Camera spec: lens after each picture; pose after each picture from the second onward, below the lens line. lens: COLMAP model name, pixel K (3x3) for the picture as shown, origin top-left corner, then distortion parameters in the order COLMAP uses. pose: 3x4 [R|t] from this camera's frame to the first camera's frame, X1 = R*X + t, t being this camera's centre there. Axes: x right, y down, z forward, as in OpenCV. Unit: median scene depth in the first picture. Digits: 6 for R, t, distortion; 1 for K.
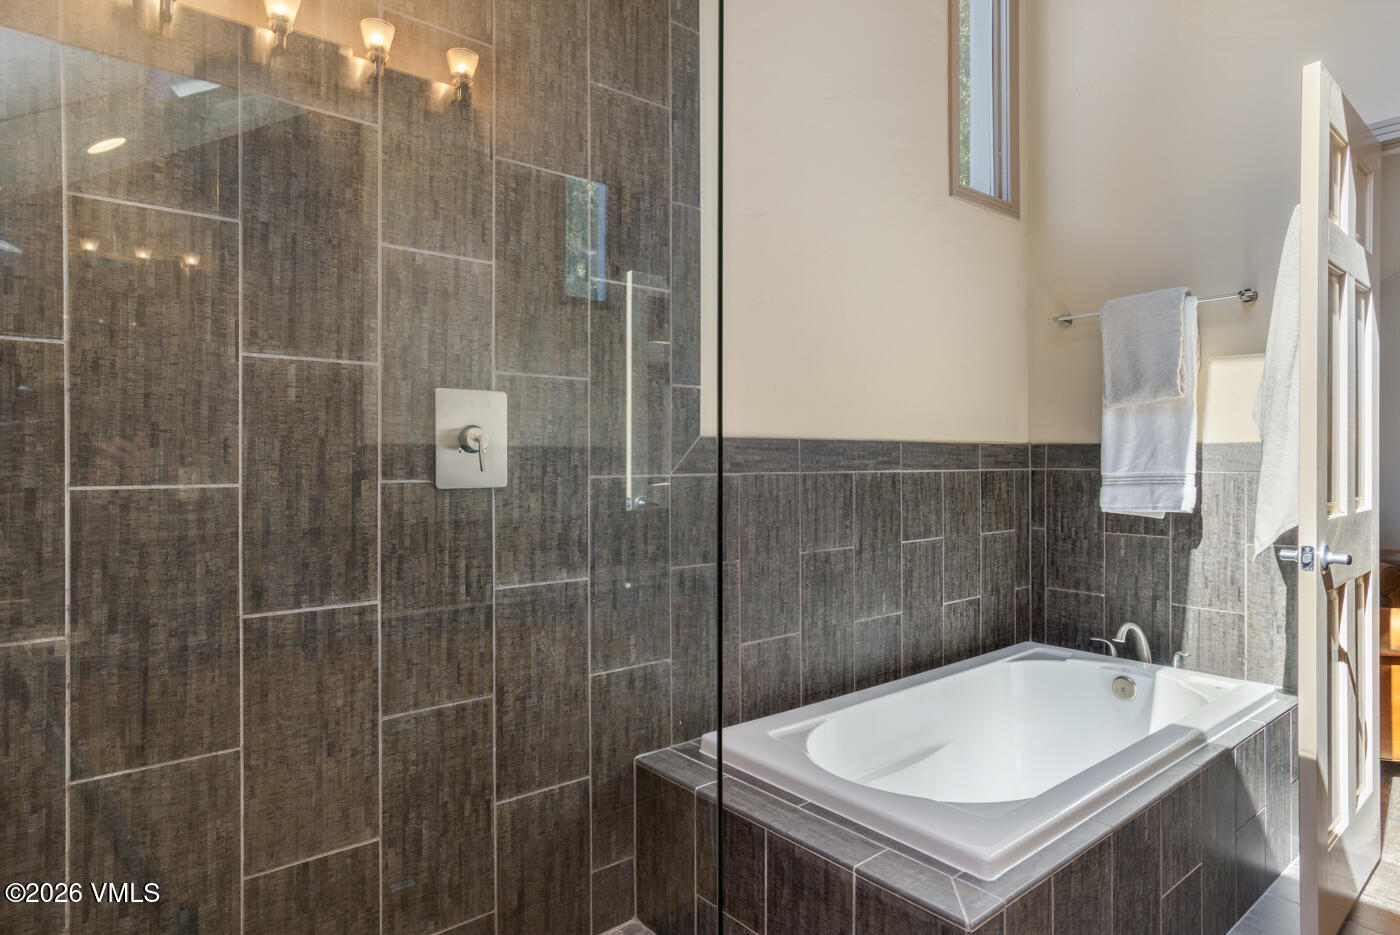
lens RADIAL K [[772.4, 0, 695.9], [0, 772.4, 457.0], [0, 0, 1]] dist [-0.015493, 0.000517]
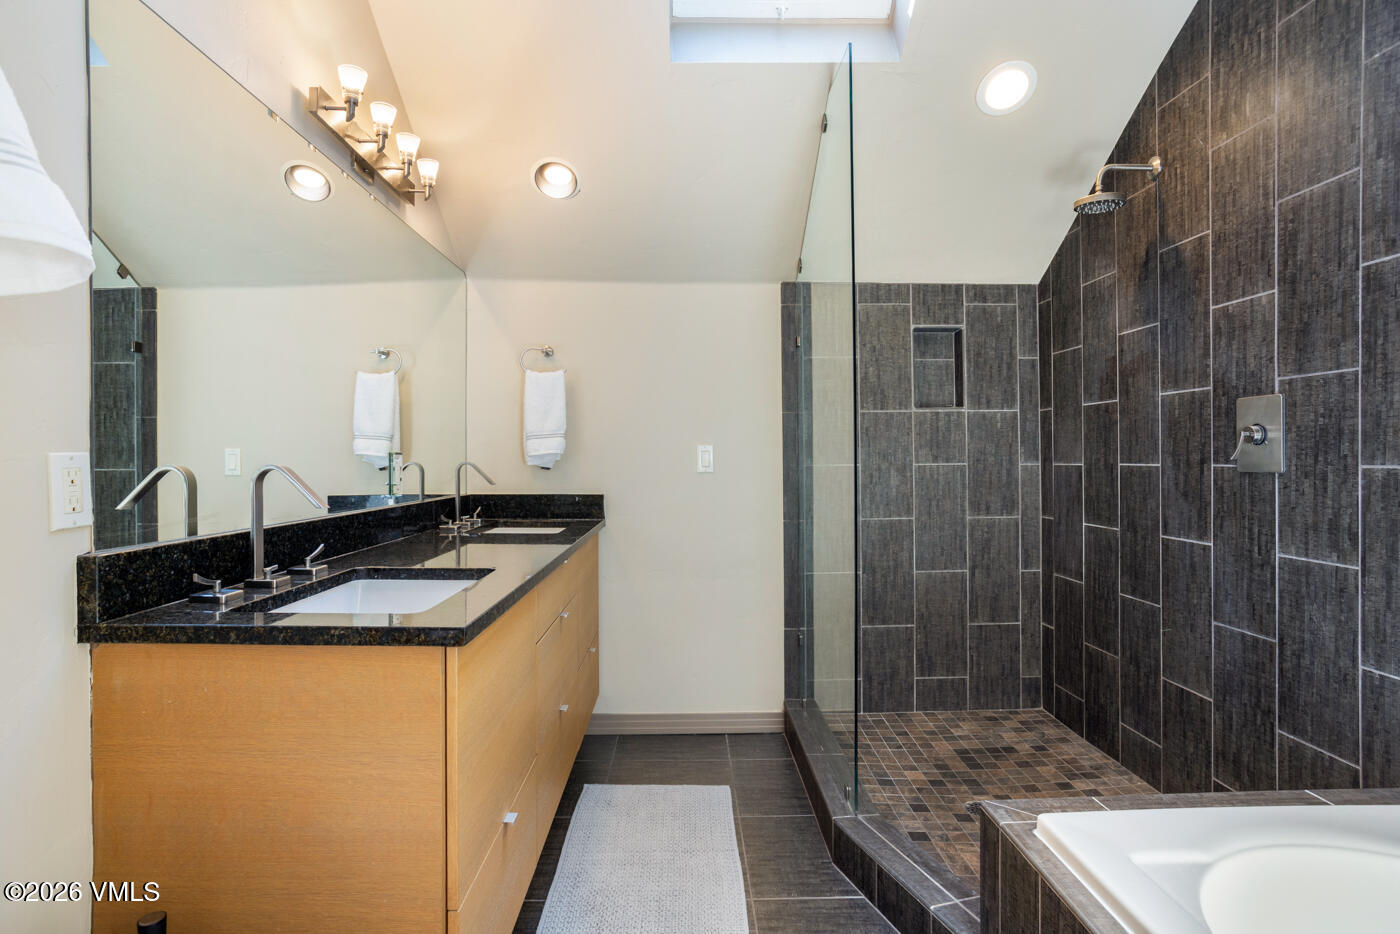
lens RADIAL K [[768.2, 0, 699.0], [0, 768.2, 463.5], [0, 0, 1]] dist [-0.002394, -0.000213]
pose [[-0.602850, 0.010865, -0.797780, 1.252532], [0.008048, 0.999939, 0.007537, 0.008178], [0.797814, -0.001877, -0.602901, 0.987841]]
